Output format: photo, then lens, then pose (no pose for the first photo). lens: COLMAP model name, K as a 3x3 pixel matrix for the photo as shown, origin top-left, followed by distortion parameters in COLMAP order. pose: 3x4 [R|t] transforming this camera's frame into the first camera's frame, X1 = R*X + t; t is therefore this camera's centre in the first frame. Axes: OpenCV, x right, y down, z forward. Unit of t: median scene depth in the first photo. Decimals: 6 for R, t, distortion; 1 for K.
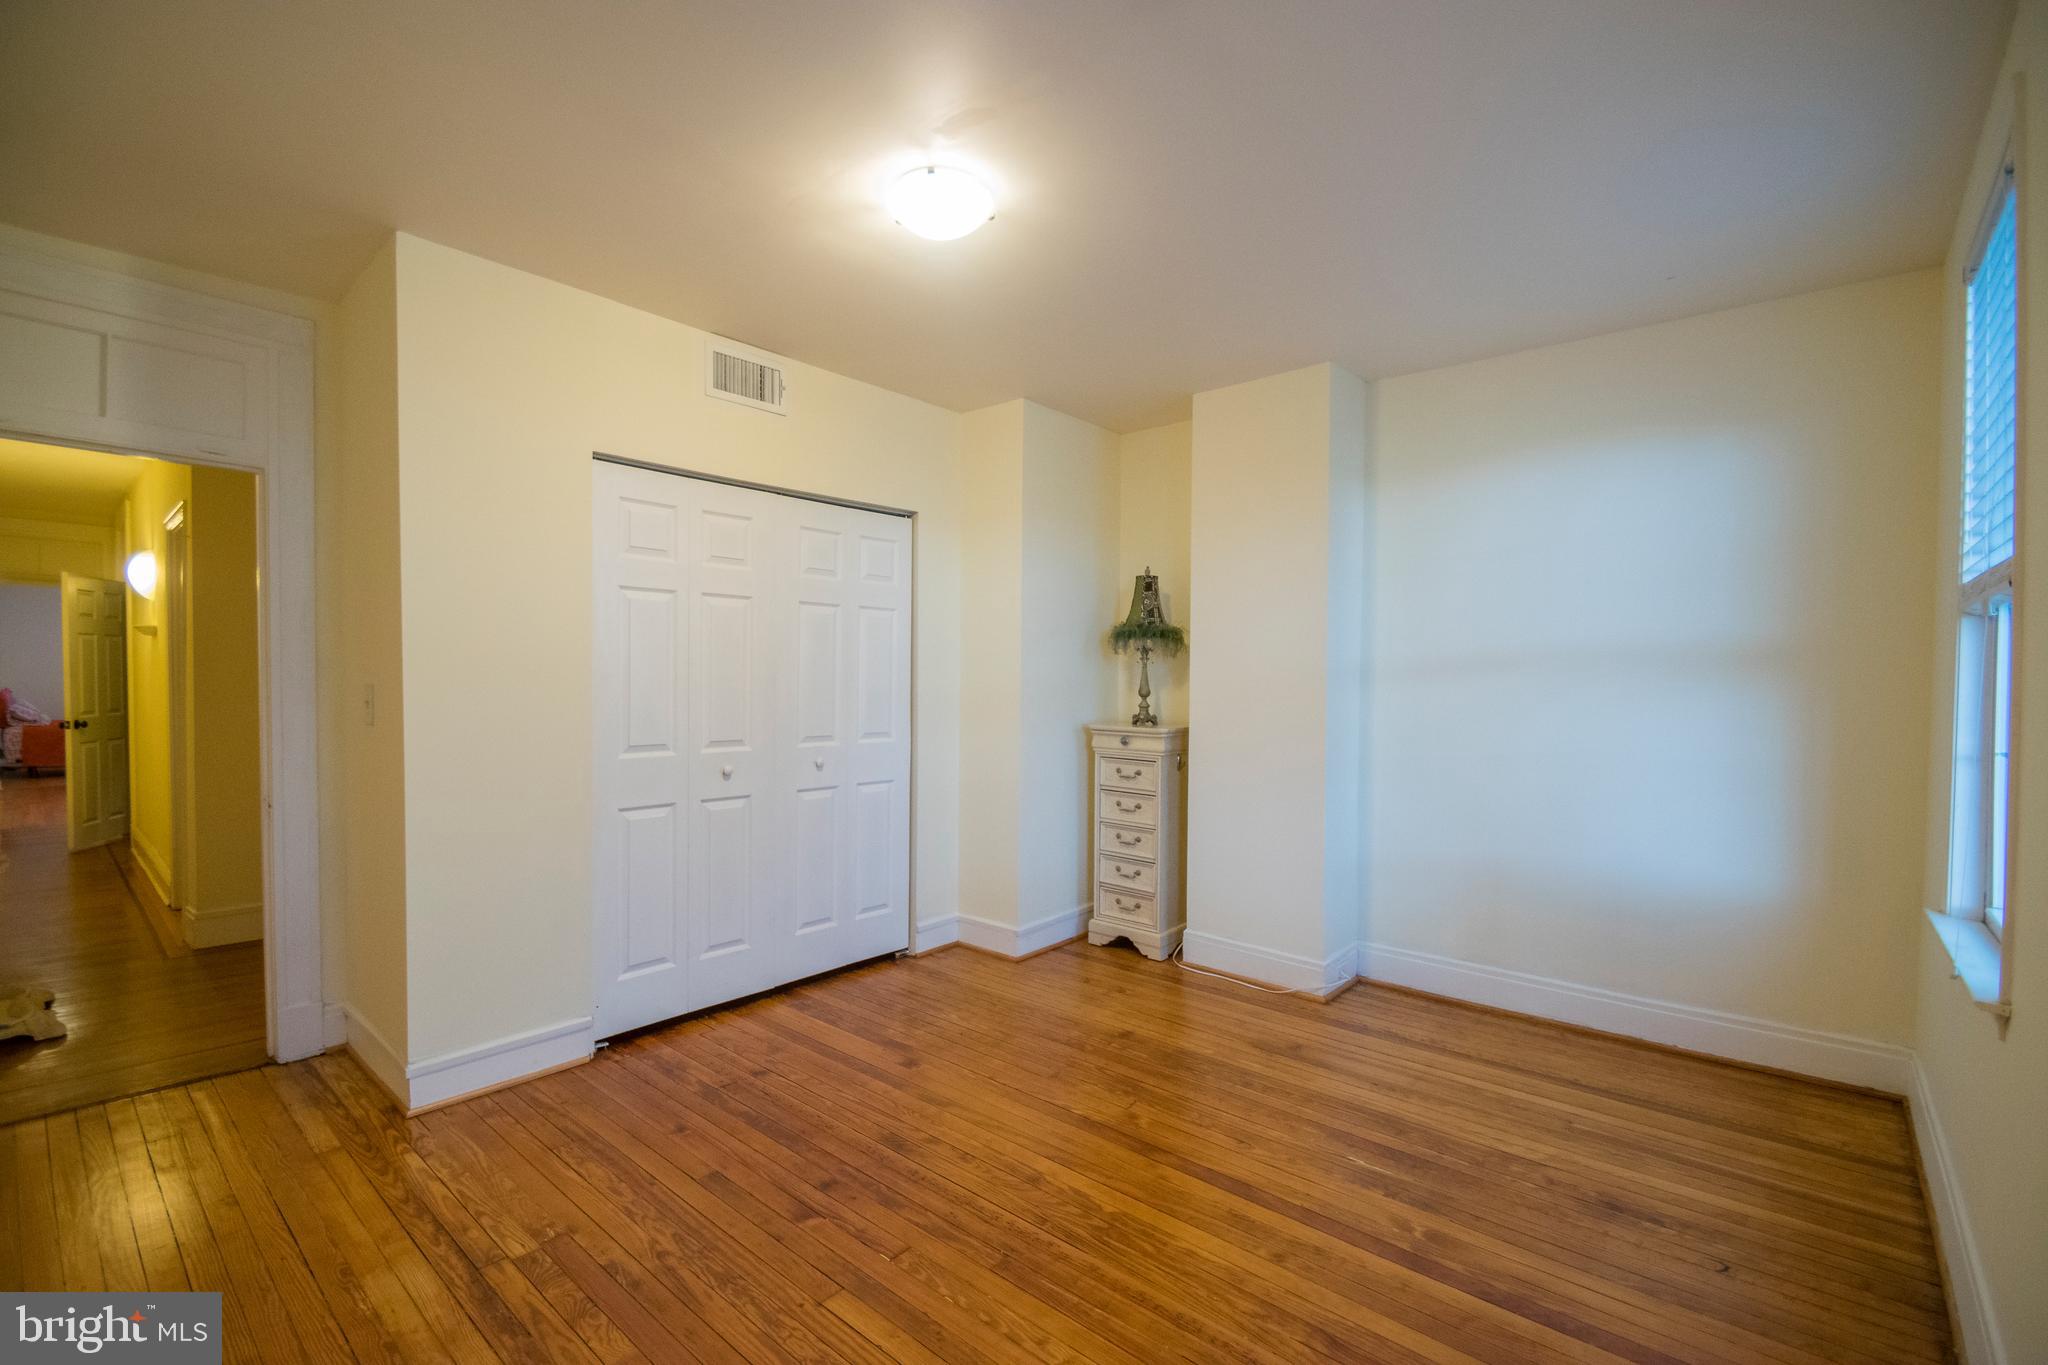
lens RADIAL K [[899.8, 0, 1011.7], [0, 899.8, 674.3], [0, 0, 1]] dist [0.000303, -0.003037]
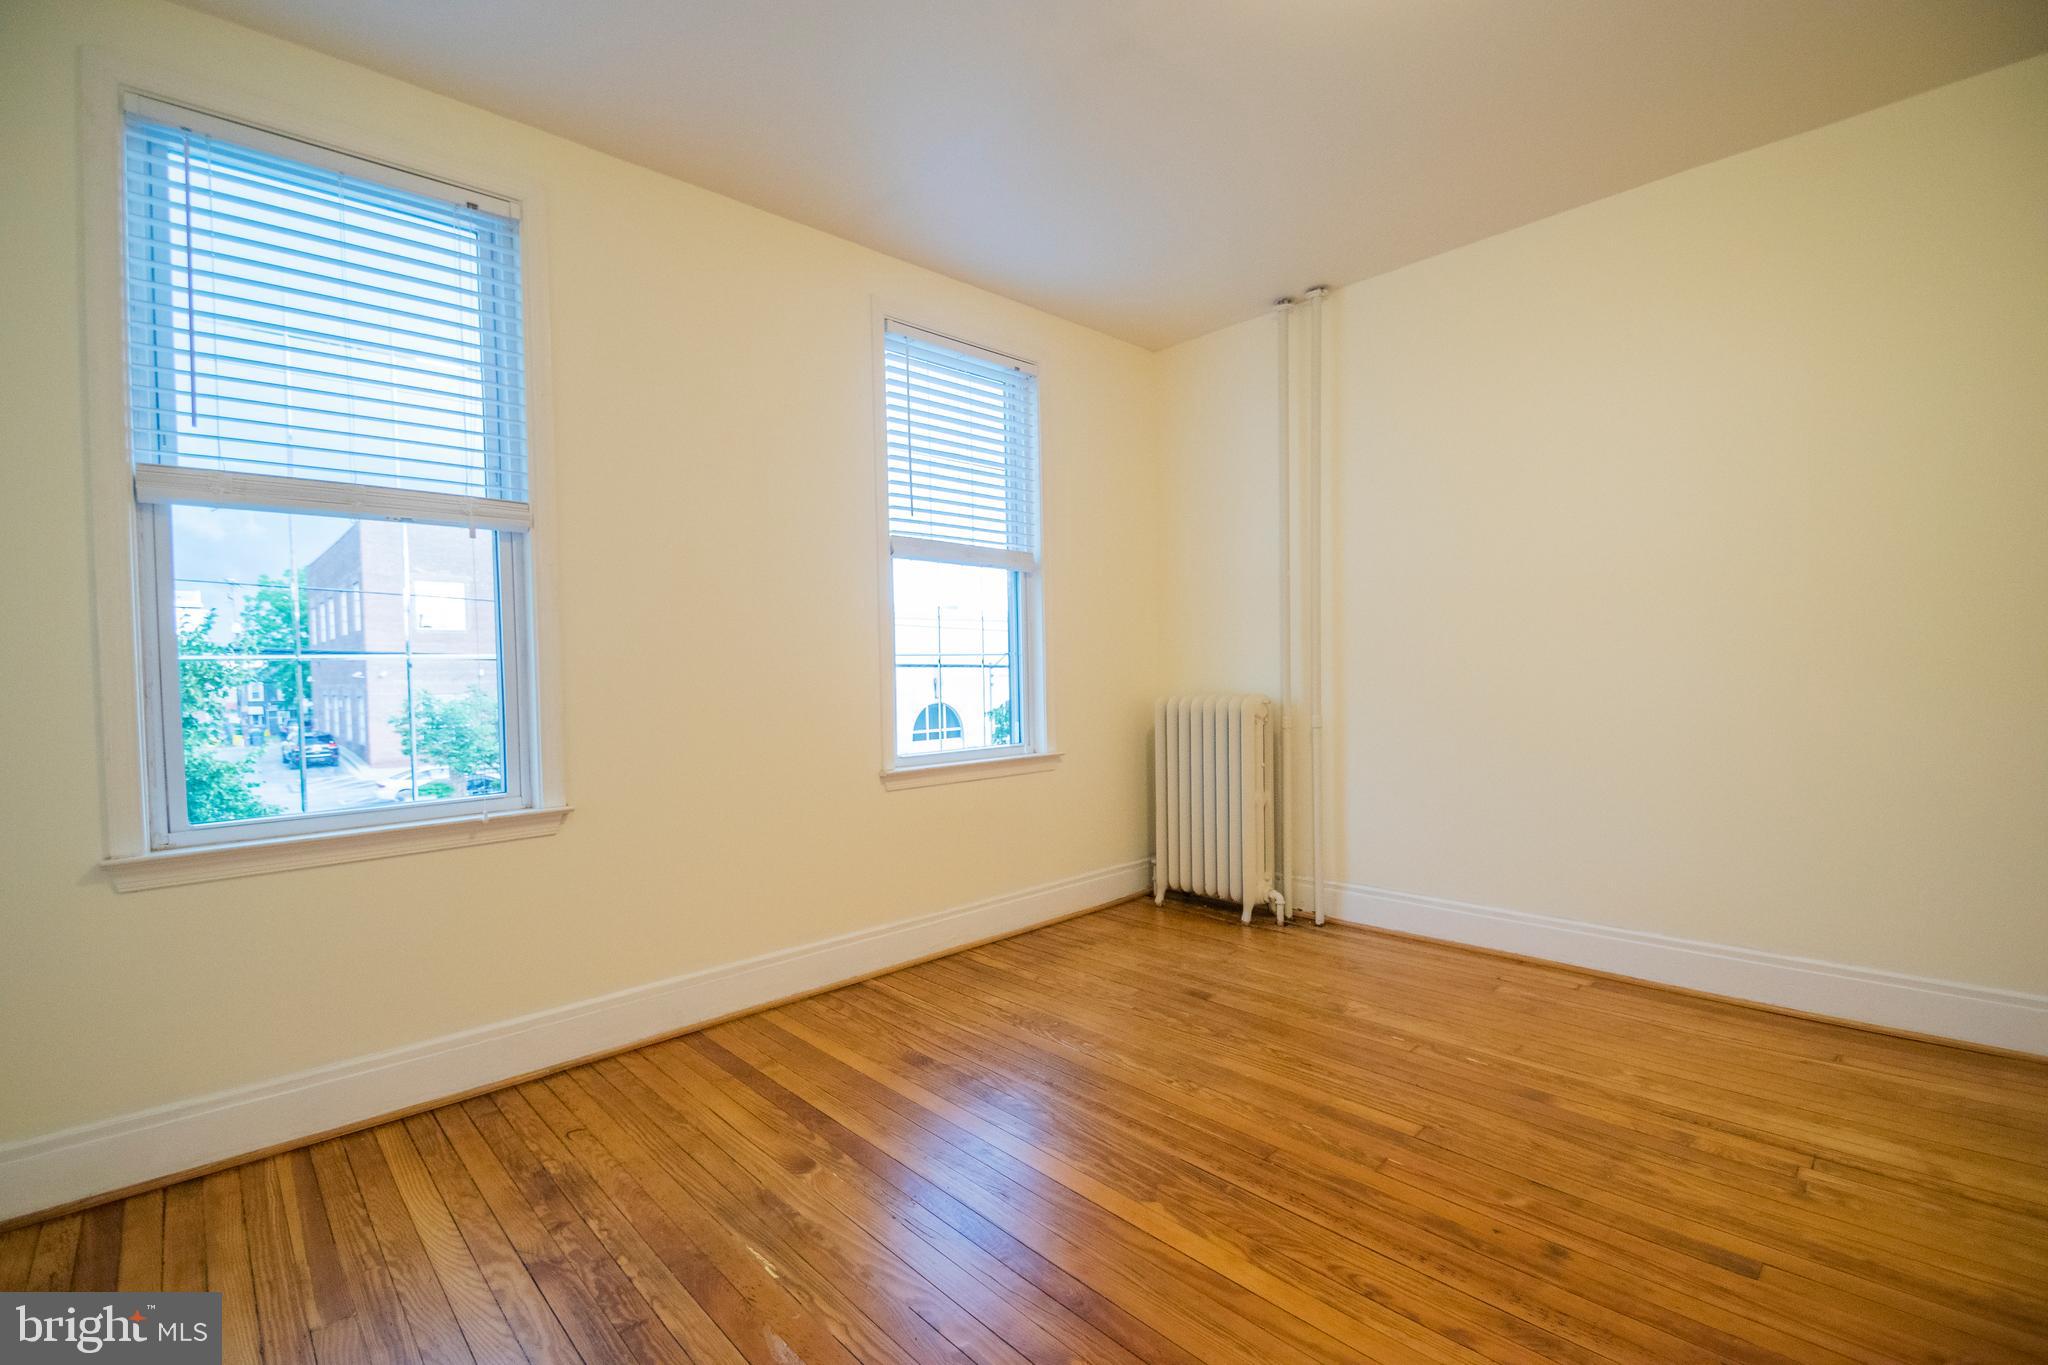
lens RADIAL K [[899.8, 0, 1017.2], [0, 899.8, 679.6], [0, 0, 1]] dist [0.000303, -0.003037]
pose [[-0.996542, 0.013212, 0.082028, 0.117448], [0.014429, 0.999794, 0.014267, 0.079980], [-0.081823, 0.015401, -0.996528, 1.335380]]
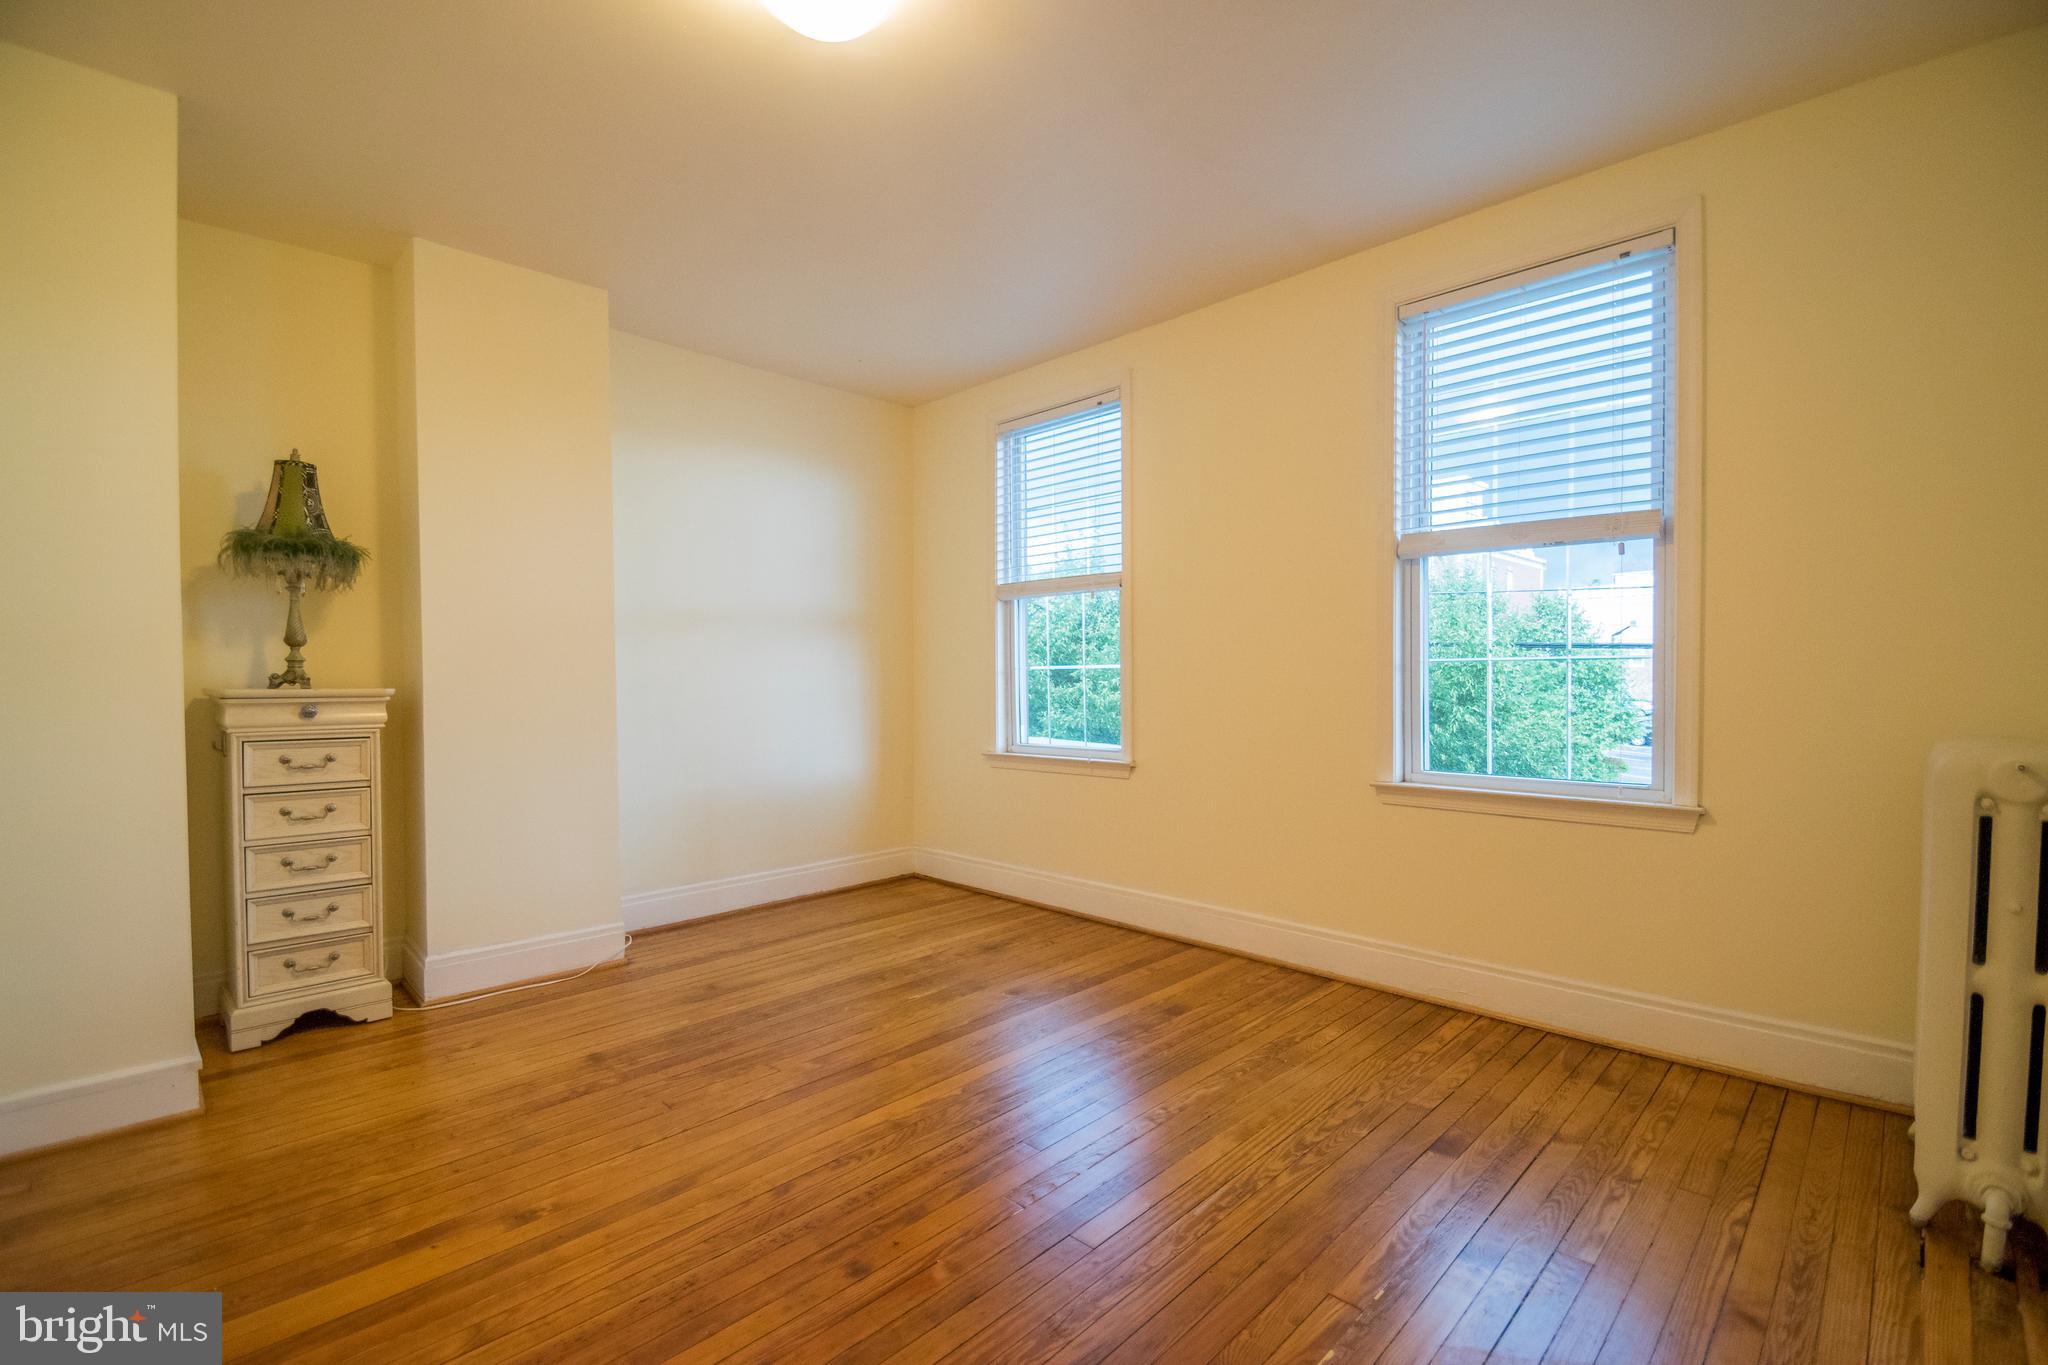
lens RADIAL K [[899.8, 0, 1015.1], [0, 899.8, 696.5], [0, 0, 1]] dist [0.000303, -0.003037]
pose [[0.053397, -0.027908, 0.998183, -0.699153], [0.007329, 0.999593, 0.027556, 0.069182], [-0.998546, 0.005844, 0.053580, 0.643314]]
